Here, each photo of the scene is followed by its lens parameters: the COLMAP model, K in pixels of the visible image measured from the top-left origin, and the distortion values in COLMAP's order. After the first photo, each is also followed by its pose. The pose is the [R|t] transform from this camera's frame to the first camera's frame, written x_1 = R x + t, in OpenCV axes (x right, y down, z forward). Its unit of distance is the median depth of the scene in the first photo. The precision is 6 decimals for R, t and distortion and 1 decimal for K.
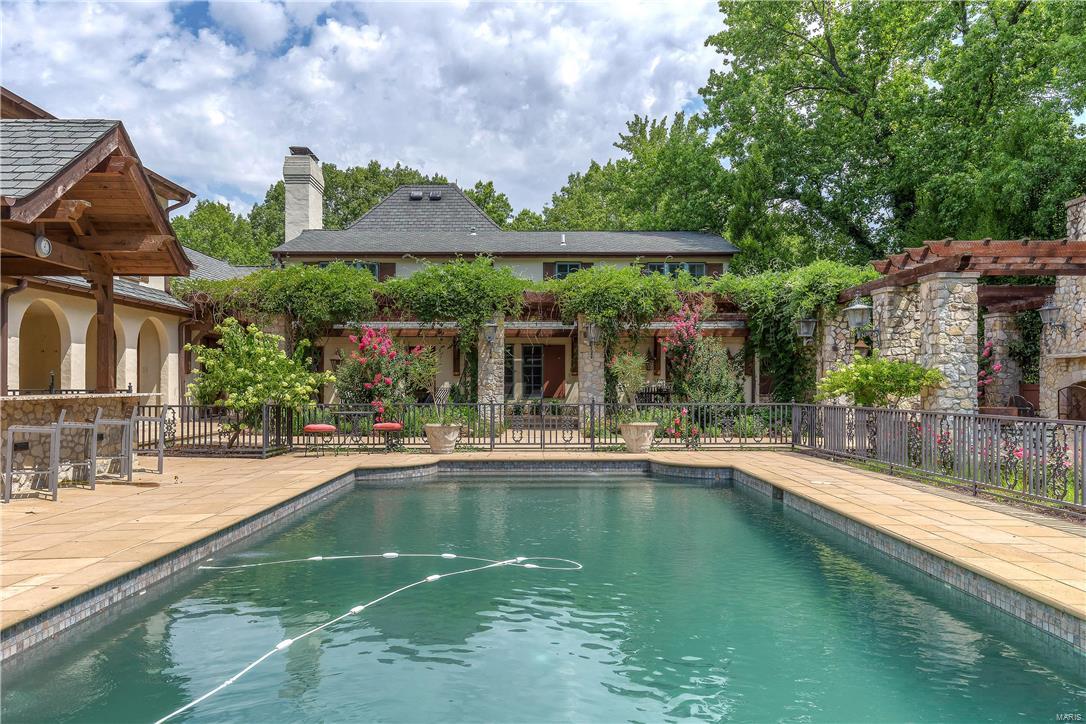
lens RADIAL K [[791.3, 0, 548.9], [0, 791.3, 381.8], [0, 0, 1]] dist [0.012673, -0.015333]
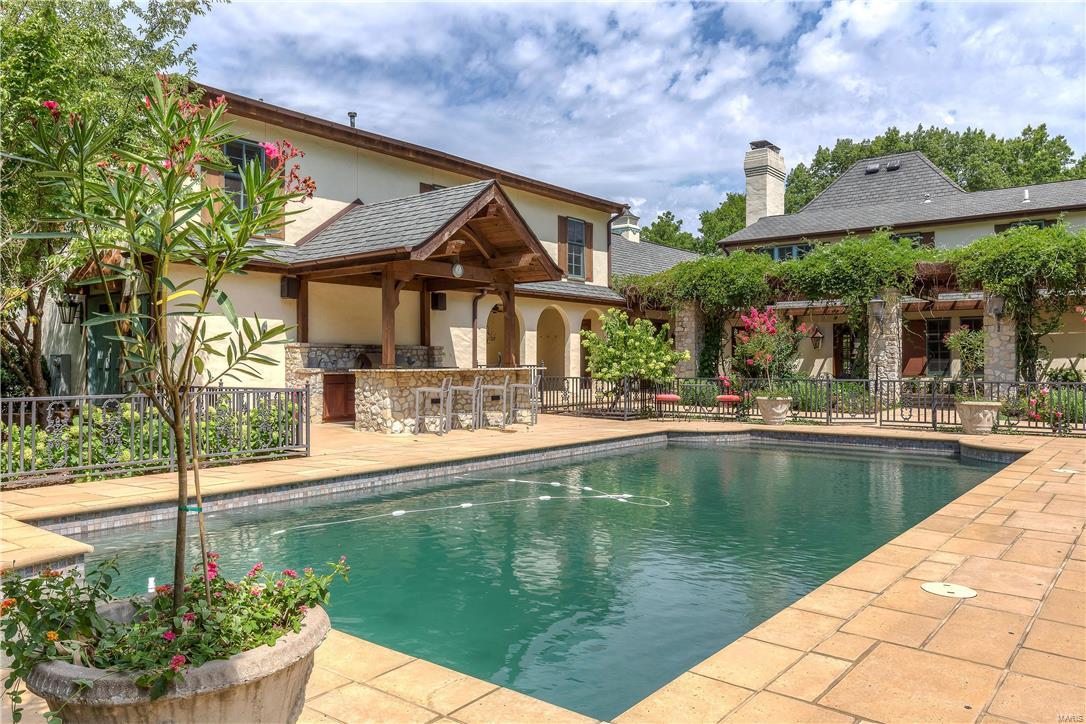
lens RADIAL K [[791.3, 0, 539.1], [0, 791.3, 357.4], [0, 0, 1]] dist [0.012673, -0.015333]
pose [[0.769033, -0.004801, -0.639191, 0.240980], [0.003459, 0.999988, -0.003349, 0.000700], [0.639199, 0.000364, 0.769041, -0.032452]]
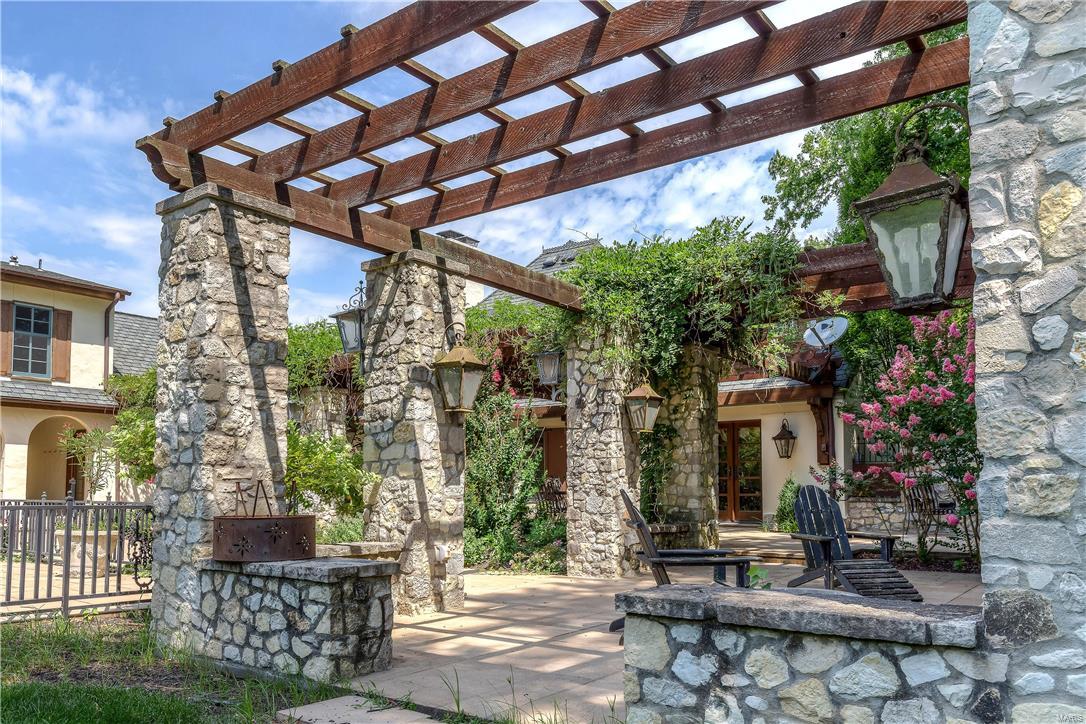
lens RADIAL K [[826.3, 0, 505.2], [0, 826.3, 450.9], [0, 0, 1]] dist [0.007140, 0.037750]
pose [[0.775914, -0.028007, -0.630217, 0.592116], [-0.000571, 0.998982, -0.045099, 0.012057], [0.630839, 0.035353, 0.775108, 0.495784]]
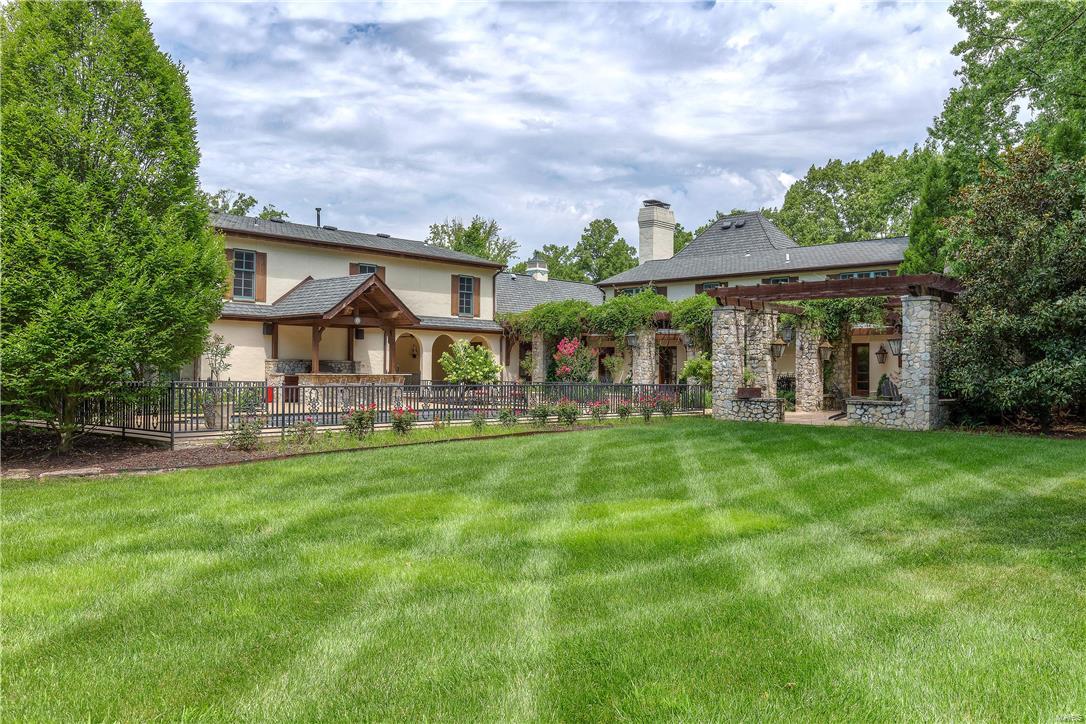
lens RADIAL K [[858.1, 0, 520.1], [0, 858.1, 362.5], [0, 0, 1]] dist [-0.005707, 0.003457]
pose [[0.721185, -0.000221, -0.692743, 0.938209], [-0.007327, 0.999942, -0.007948, -0.001300], [0.692704, 0.010807, 0.721141, -0.383352]]
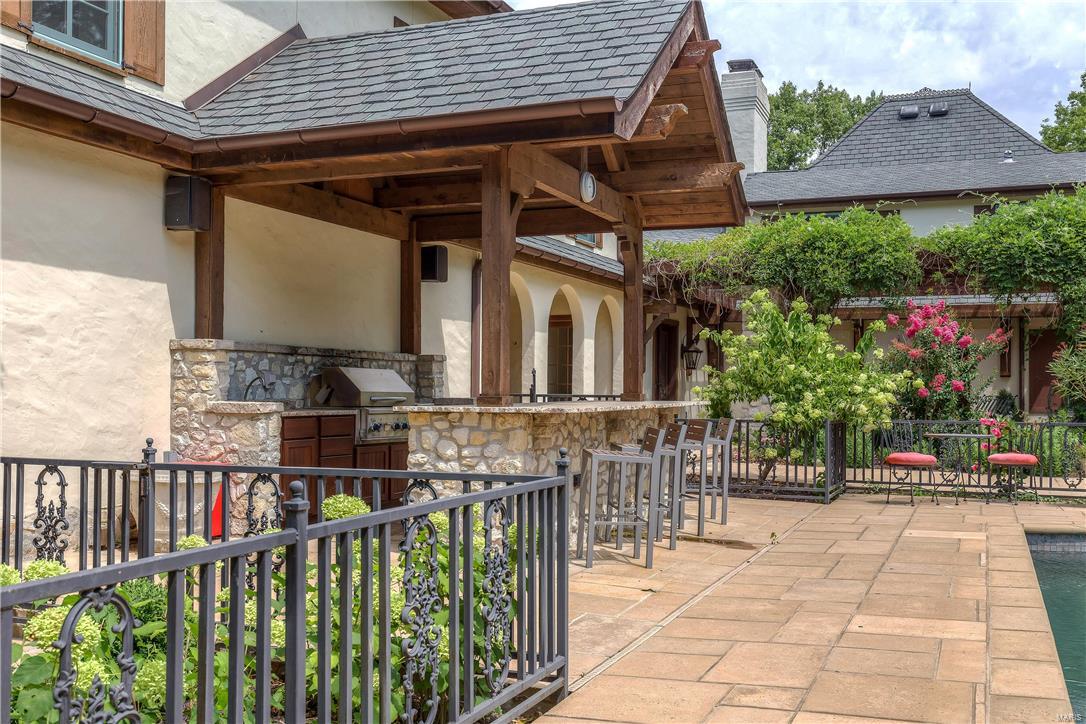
lens RADIAL K [[1048.8, 0, 561.8], [0, 1048.8, 372.8], [0, 0, 1]] dist [0.007807, 0.000000]
pose [[0.925378, 0.004768, -0.379015, -0.170433], [-0.008391, 0.999934, -0.007908, -0.001257], [0.378952, 0.010498, 0.925357, 0.084695]]
